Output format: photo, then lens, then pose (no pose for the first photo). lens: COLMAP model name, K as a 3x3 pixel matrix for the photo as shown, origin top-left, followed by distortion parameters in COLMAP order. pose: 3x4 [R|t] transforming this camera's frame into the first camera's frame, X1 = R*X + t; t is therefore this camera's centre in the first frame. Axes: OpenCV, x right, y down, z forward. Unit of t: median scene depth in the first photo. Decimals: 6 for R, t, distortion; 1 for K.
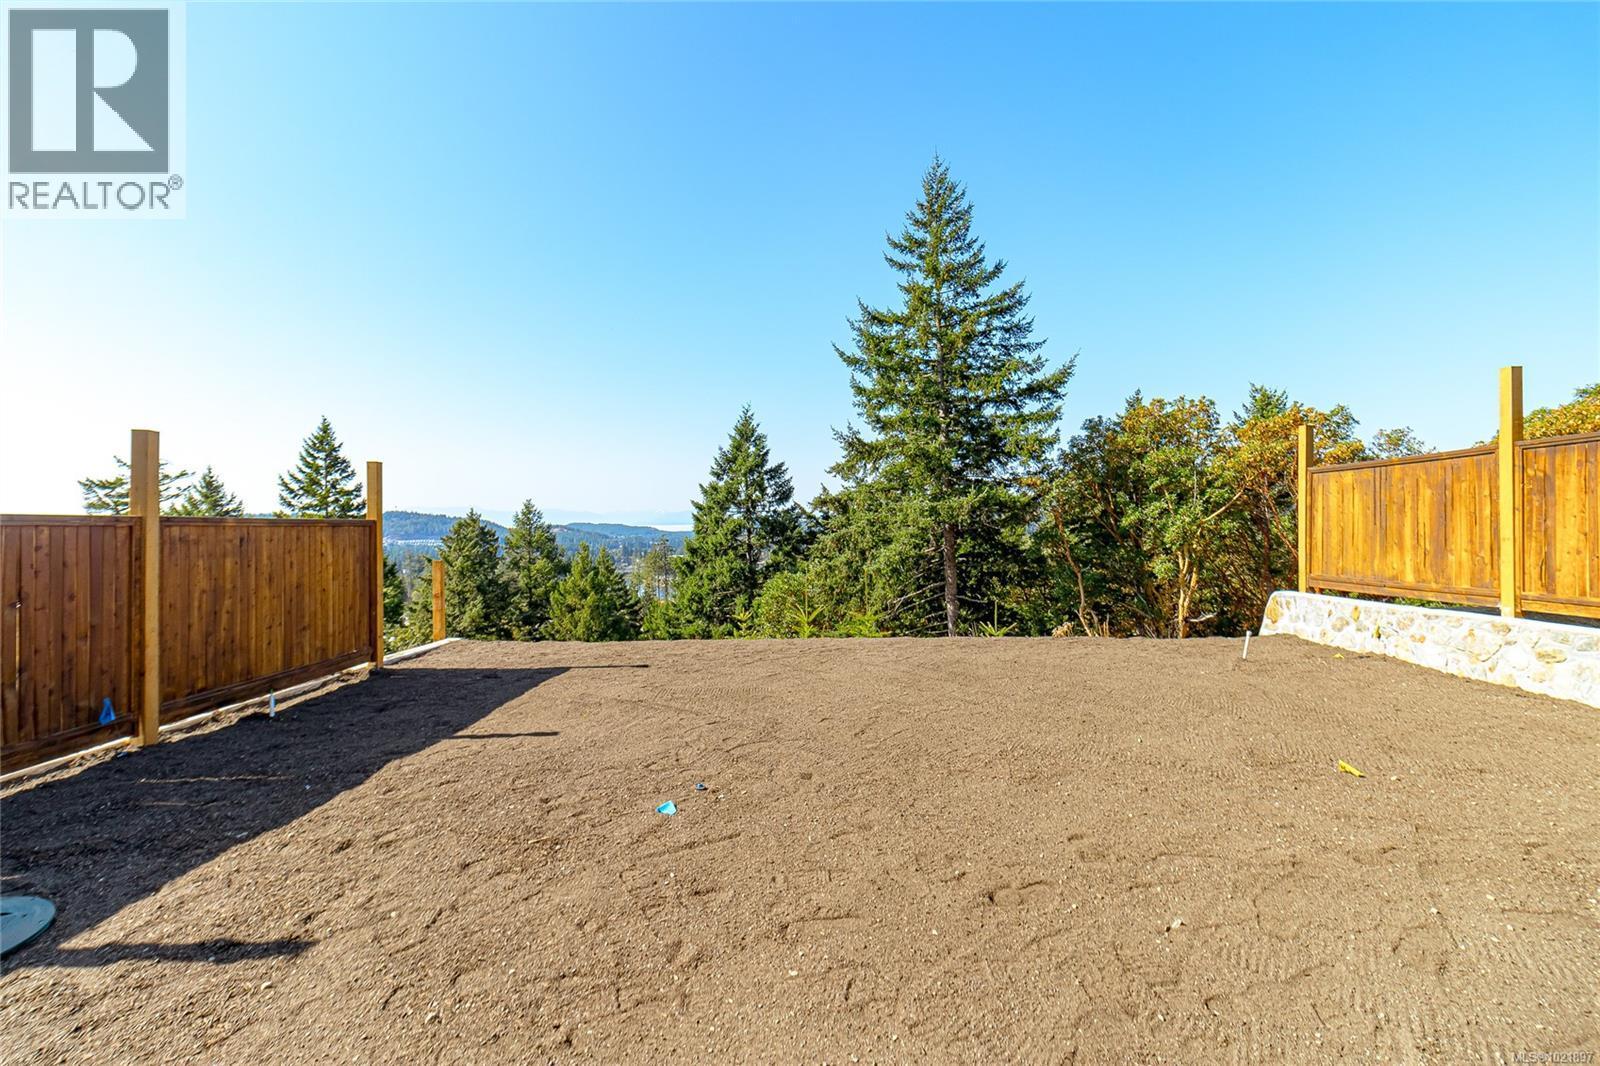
lens RADIAL K [[735.5, 0, 788.4], [0, 735.5, 531.6], [0, 0, 1]] dist [0.005533, -0.000912]
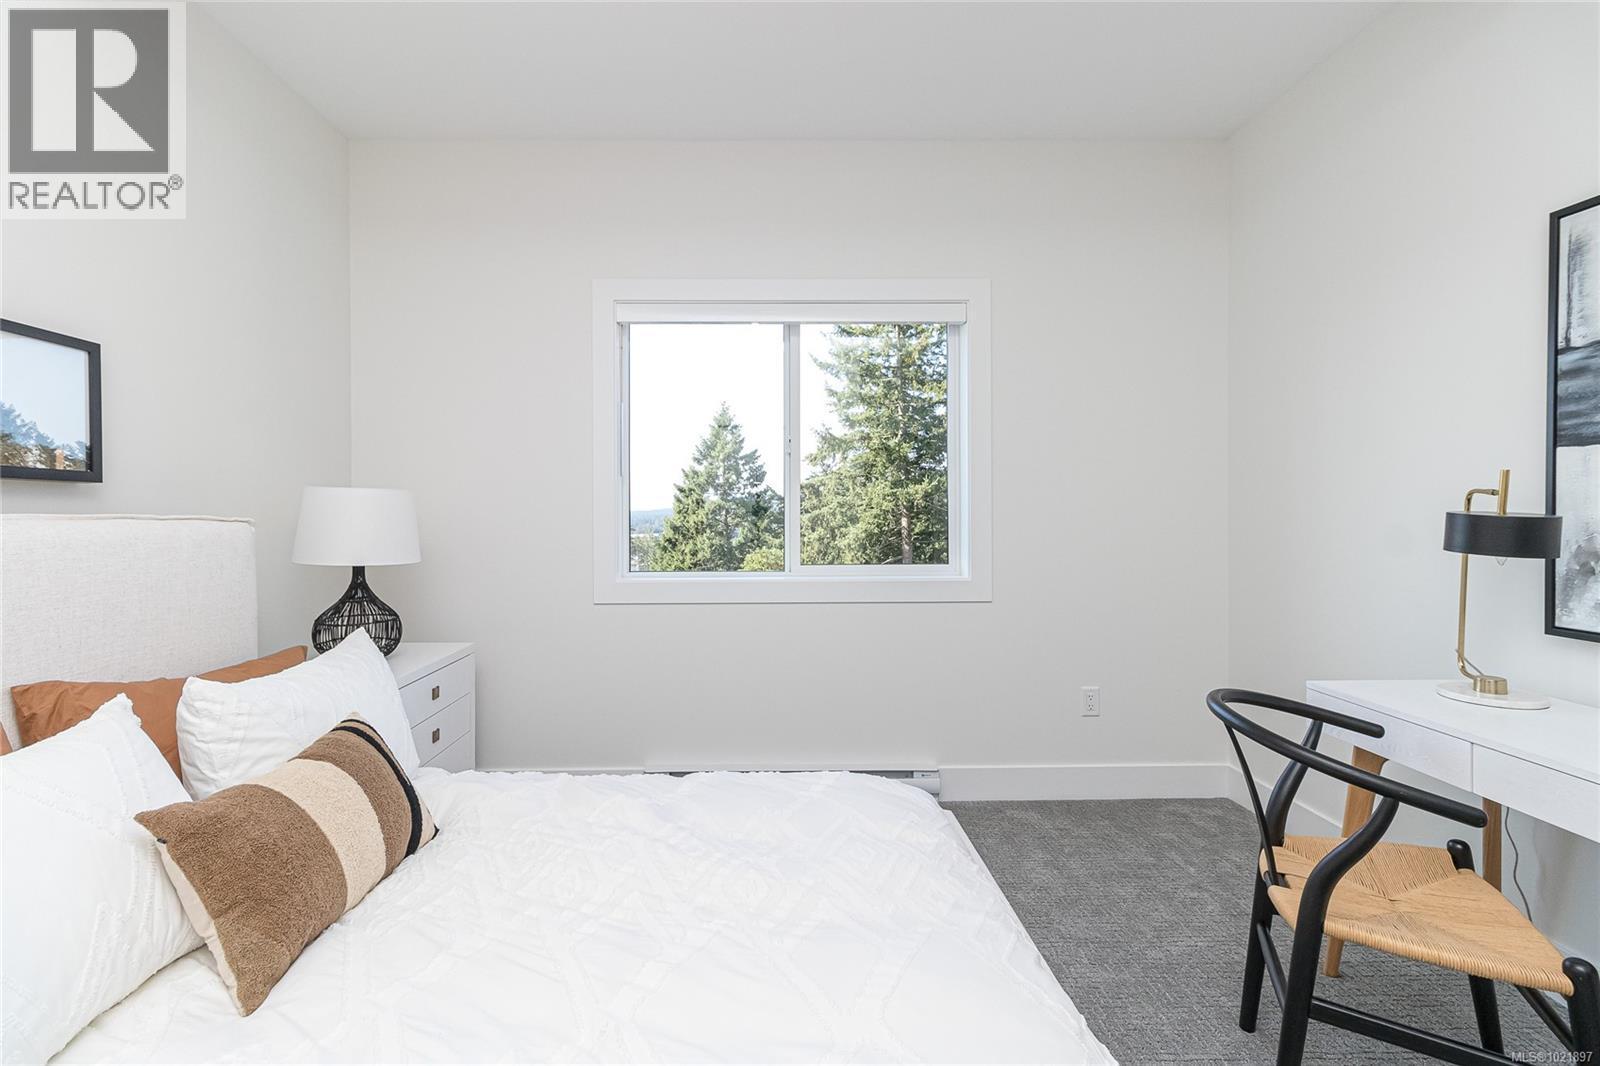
lens RADIAL K [[735.5, 0, 775.0], [0, 735.5, 509.0], [0, 0, 1]] dist [0.005533, -0.000912]
pose [[0.999131, 0.003674, 0.041510, -0.034768], [-0.003576, 0.999991, -0.002429, -0.002105], [-0.041519, 0.002278, 0.999135, -0.143512]]
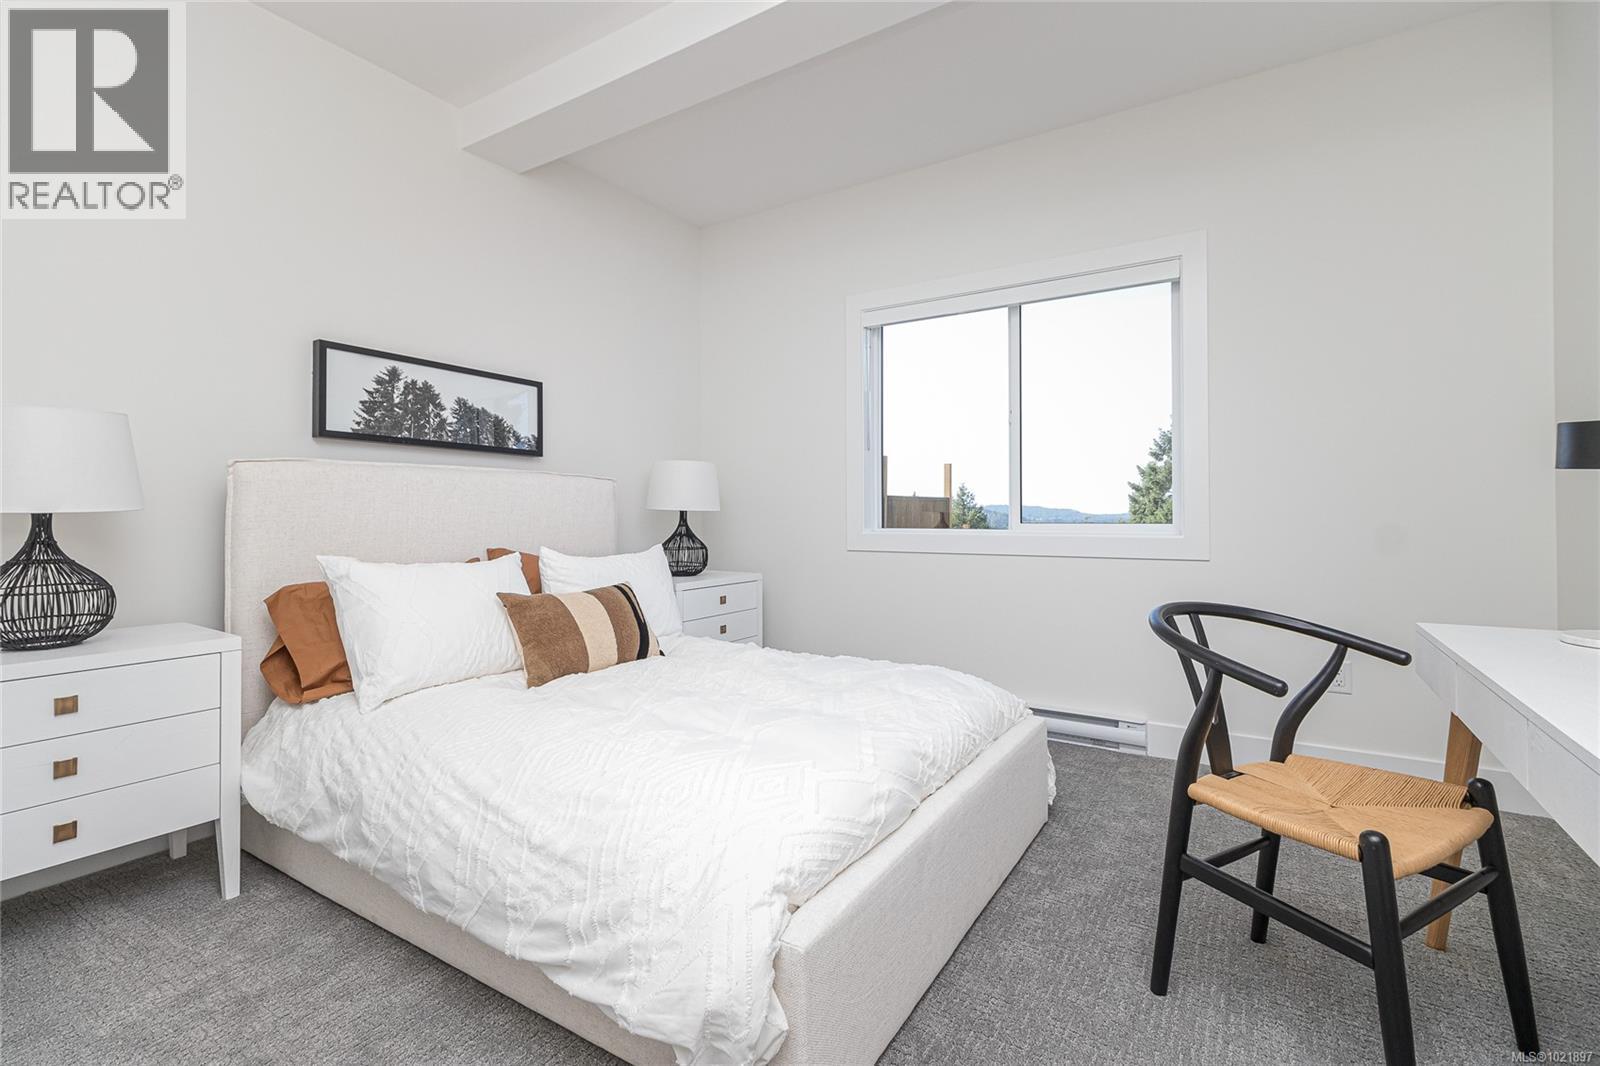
lens RADIAL K [[735.5, 0, 789.2], [0, 735.5, 518.4], [0, 0, 1]] dist [0.005533, -0.000912]
pose [[0.851852, 0.007230, -0.523733, 0.004331], [-0.003938, 0.999965, 0.007400, 0.004405], [0.523768, -0.004241, 0.851851, -0.157037]]
